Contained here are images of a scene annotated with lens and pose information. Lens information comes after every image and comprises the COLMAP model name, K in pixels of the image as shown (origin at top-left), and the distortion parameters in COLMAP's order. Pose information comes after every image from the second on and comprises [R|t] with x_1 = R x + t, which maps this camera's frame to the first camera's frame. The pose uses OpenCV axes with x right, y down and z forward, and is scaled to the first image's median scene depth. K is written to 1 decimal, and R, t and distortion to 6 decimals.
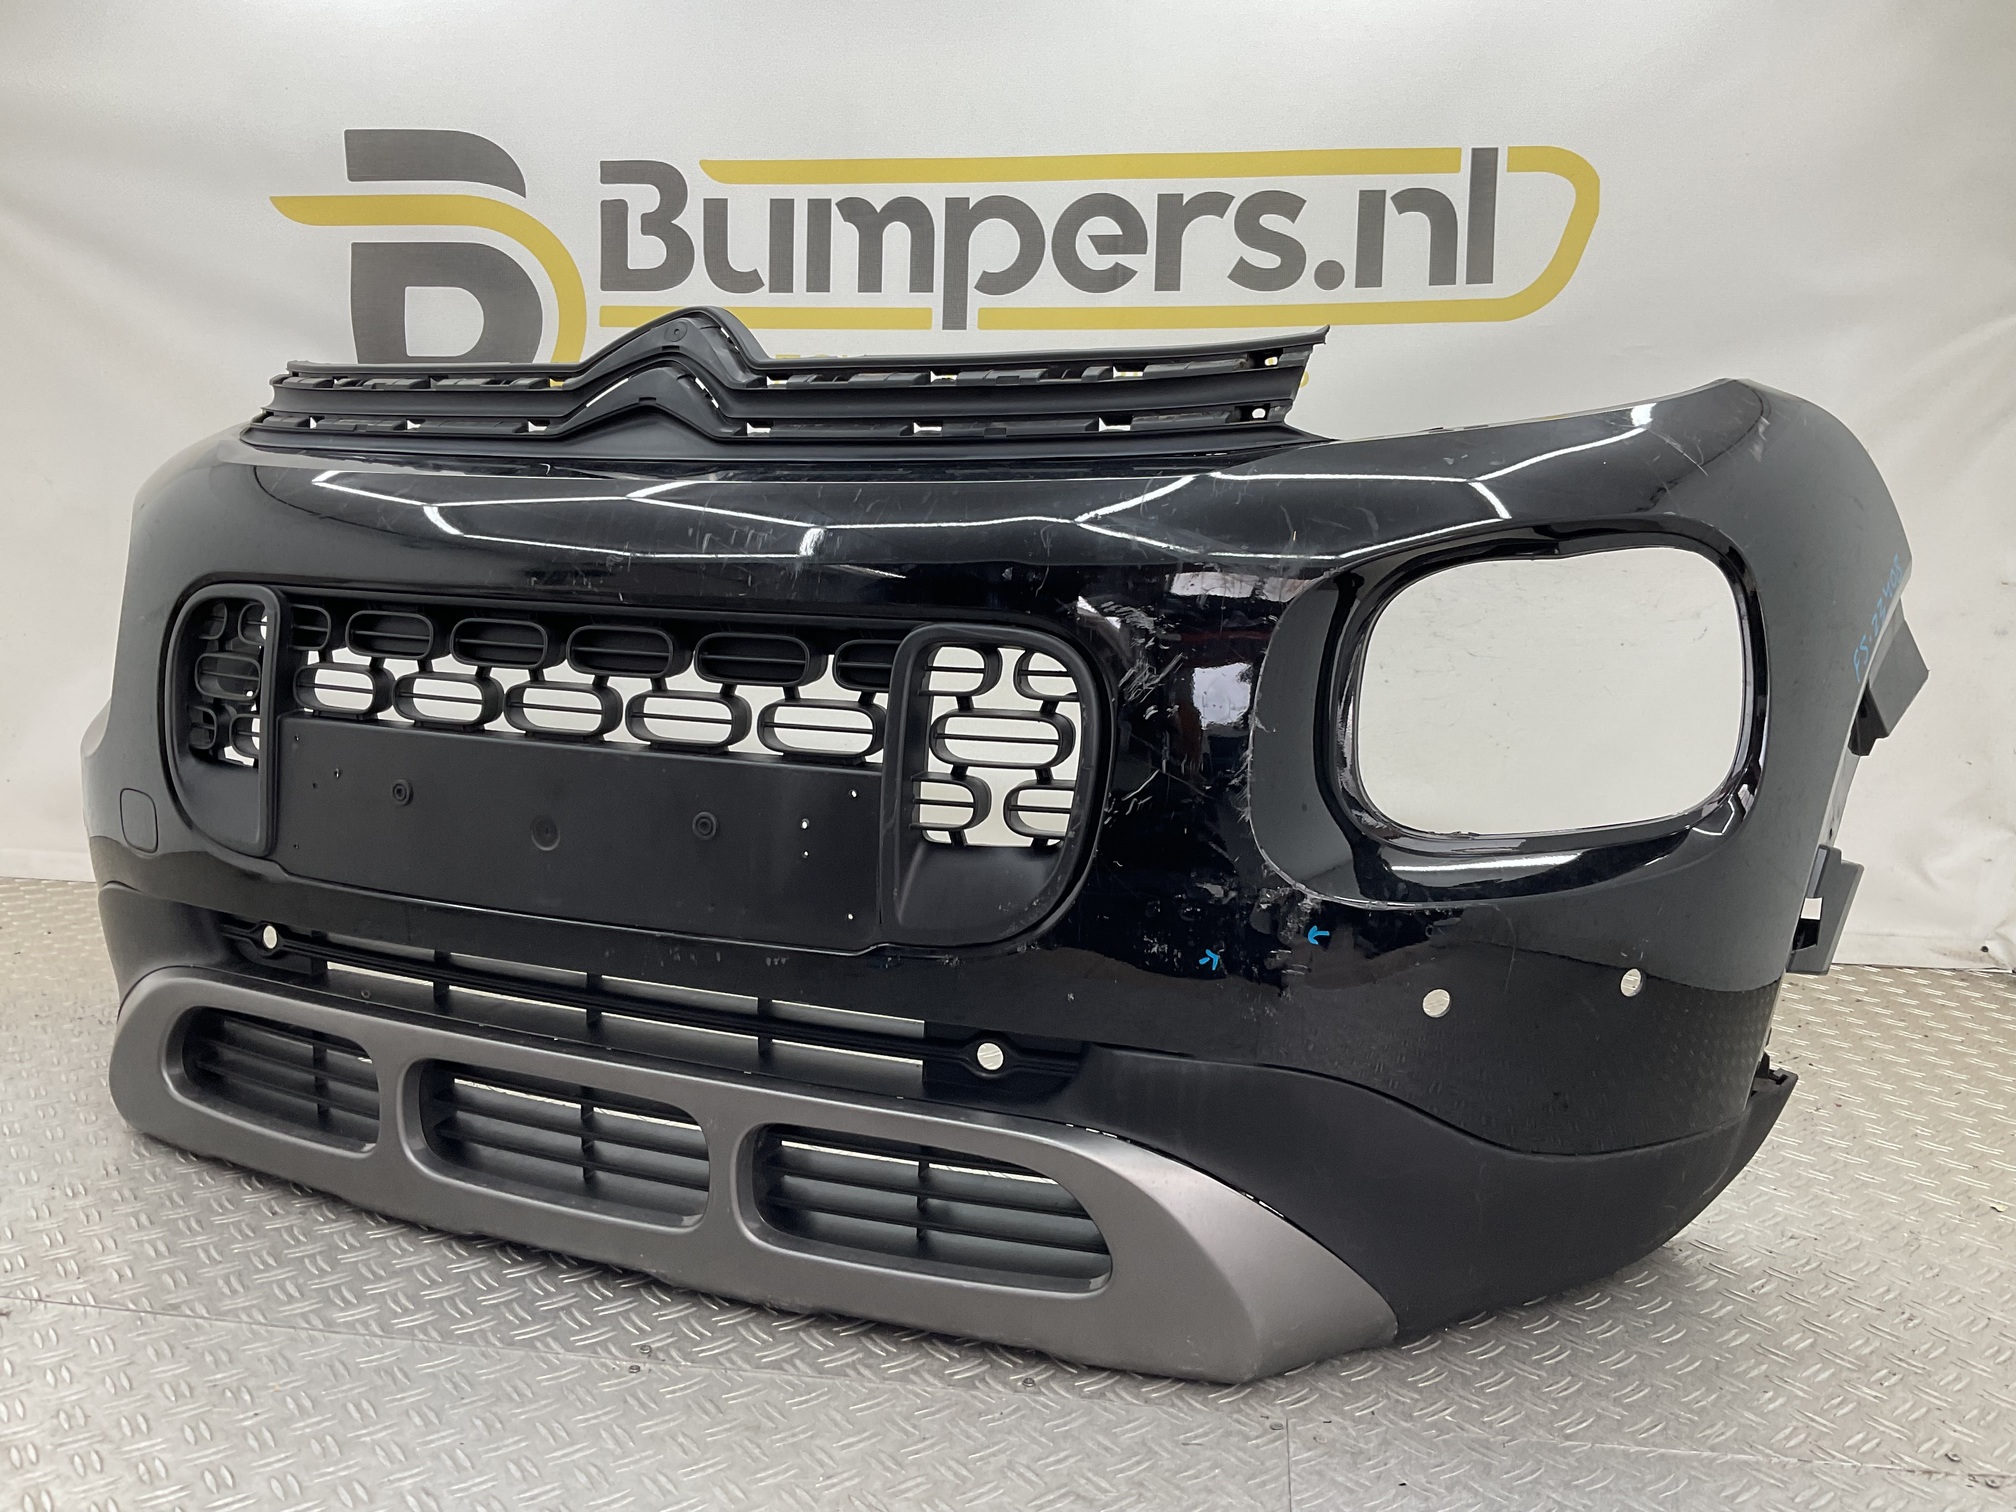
lens RADIAL K [[1667.6, 0, 1008.0], [0, 1667.6, 756.0], [0, 0, 1]] dist [0.111558, -0.226184]
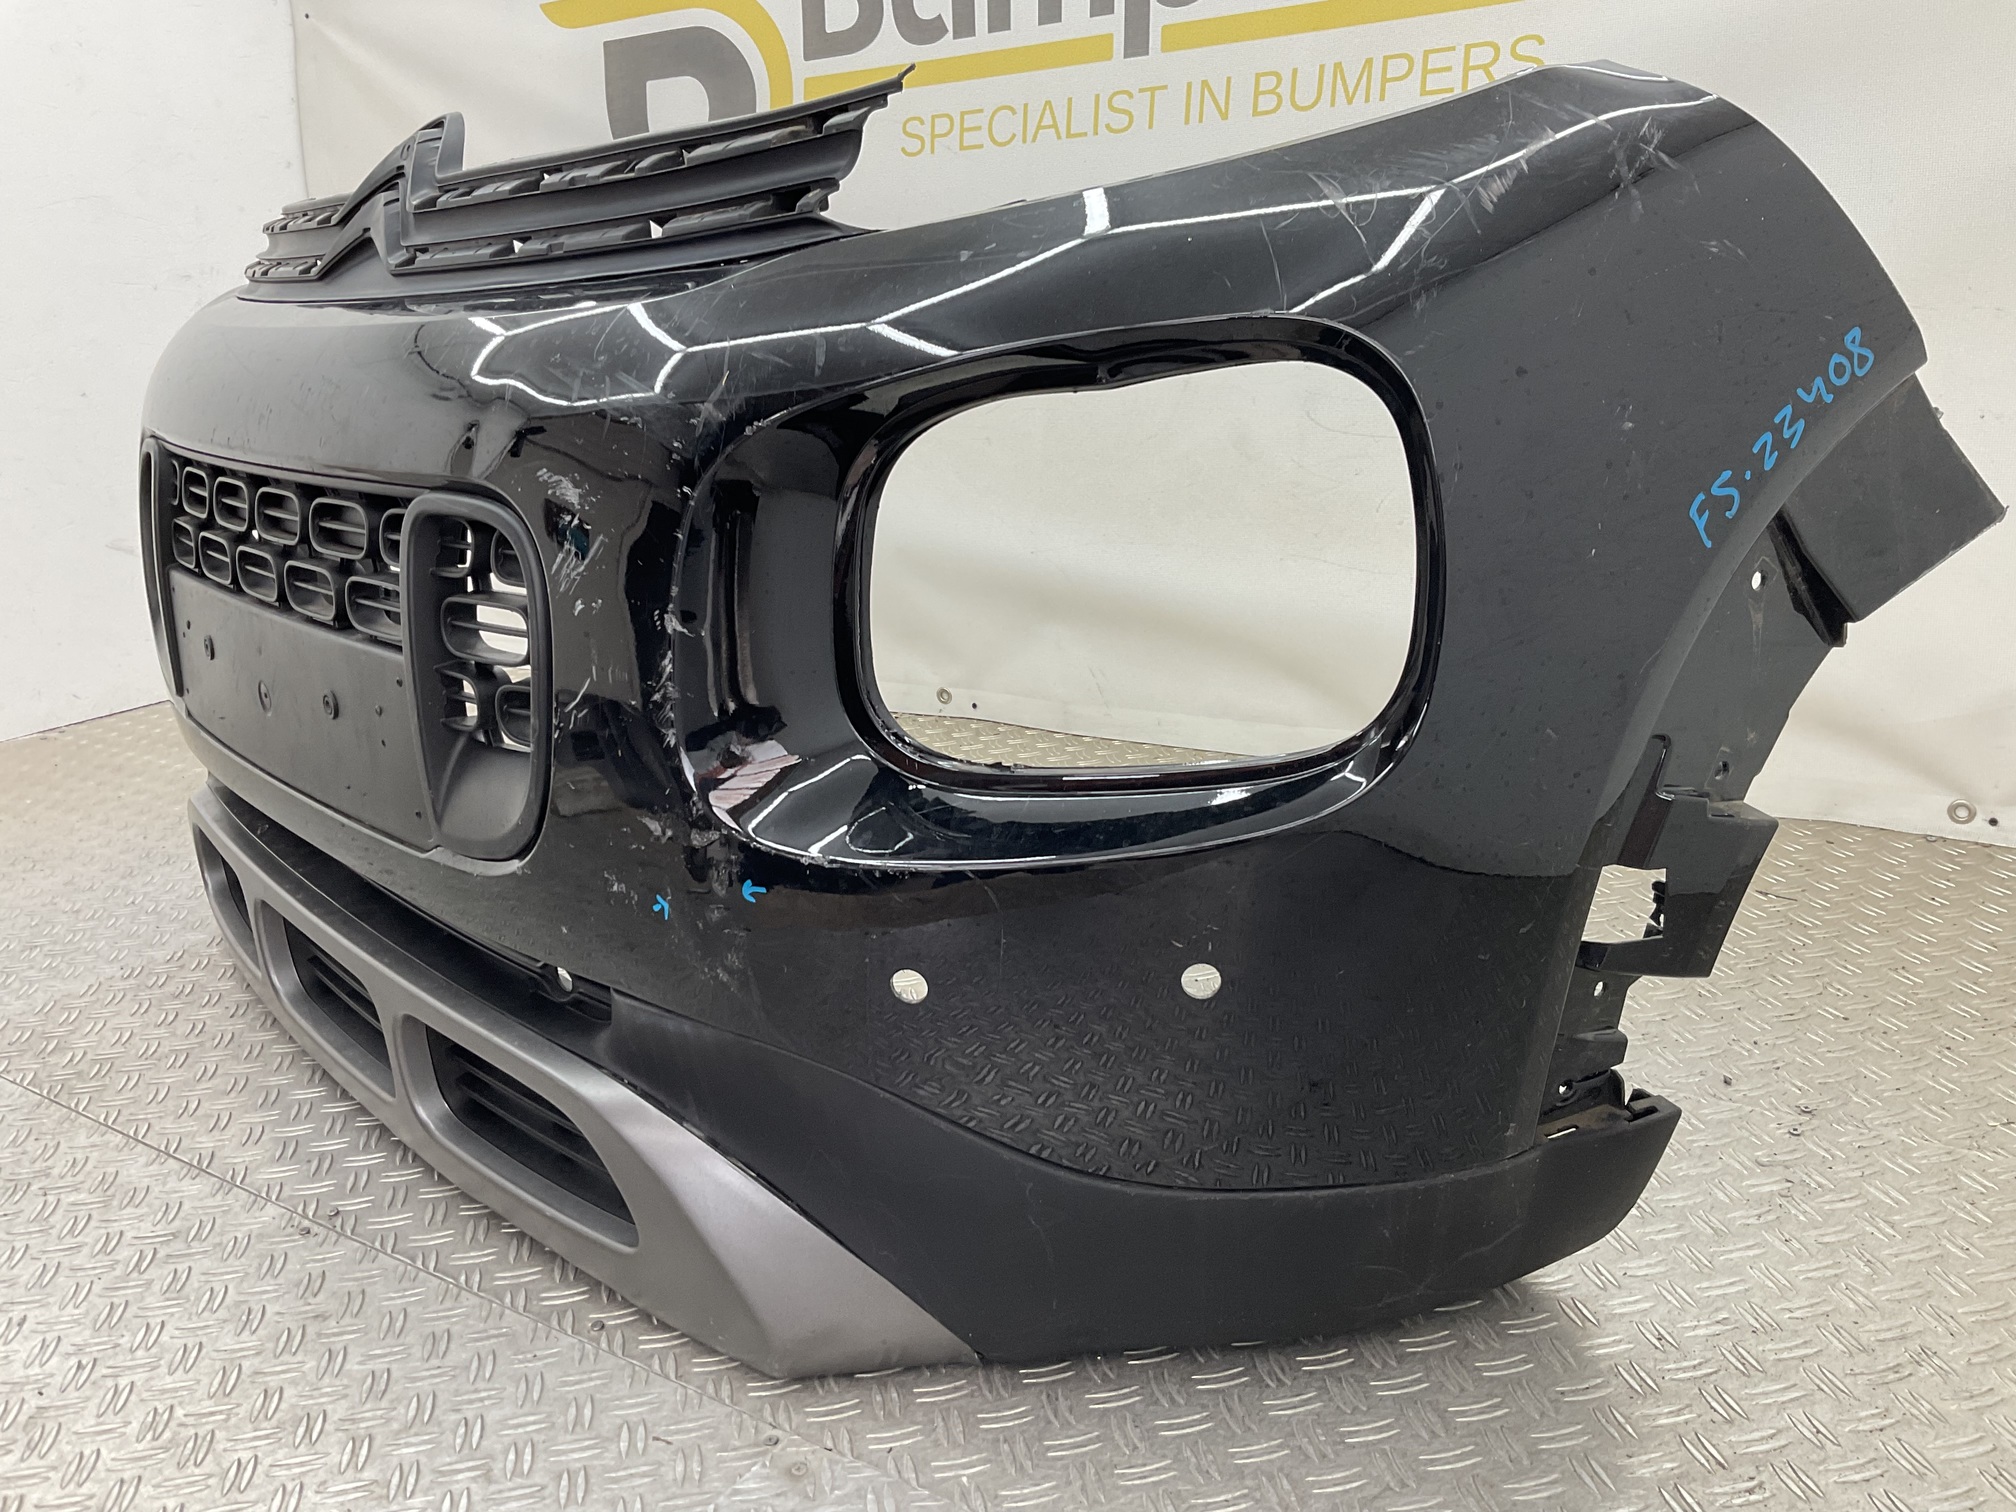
lens RADIAL K [[1667.6, 0, 1008.0], [0, 1667.6, 756.0], [0, 0, 1]] dist [0.111558, -0.226184]
pose [[0.893394, 0.057382, -0.445594, 0.595572], [0.012740, 0.988175, 0.152797, -0.071366], [0.449093, -0.142185, 0.882099, 0.330560]]
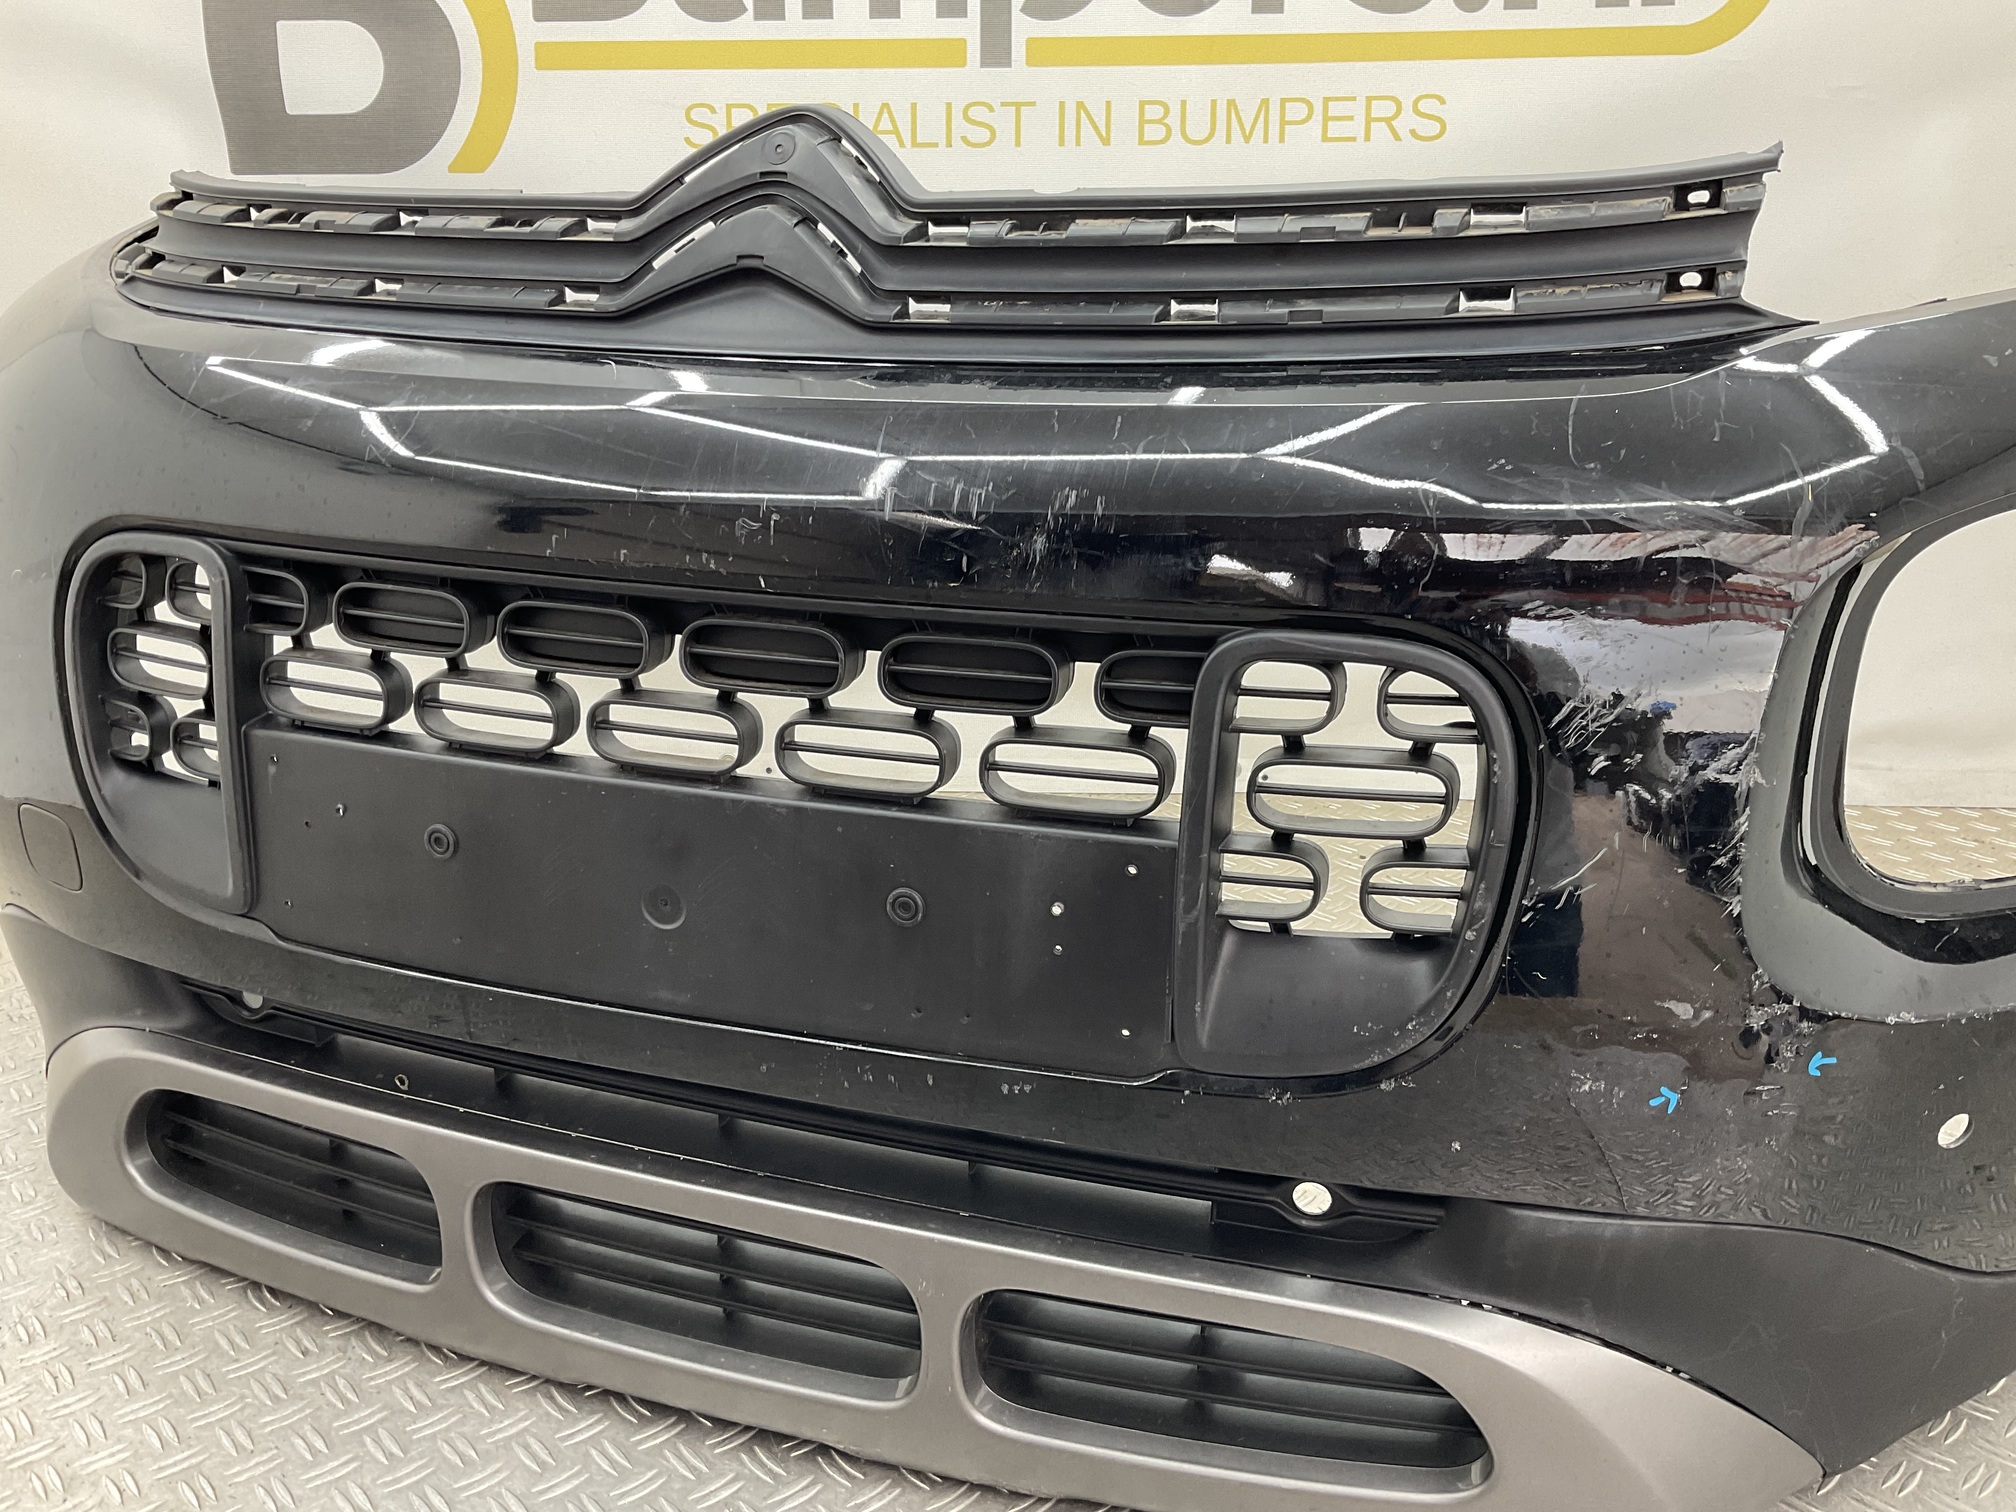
lens RADIAL K [[1667.6, 0, 1008.0], [0, 1667.6, 756.0], [0, 0, 1]] dist [0.111558, -0.226184]
pose [[0.996482, -0.045007, 0.070696, -0.187552], [0.031869, 0.983689, 0.177035, -0.146734], [-0.077511, -0.174159, 0.981662, 0.319080]]
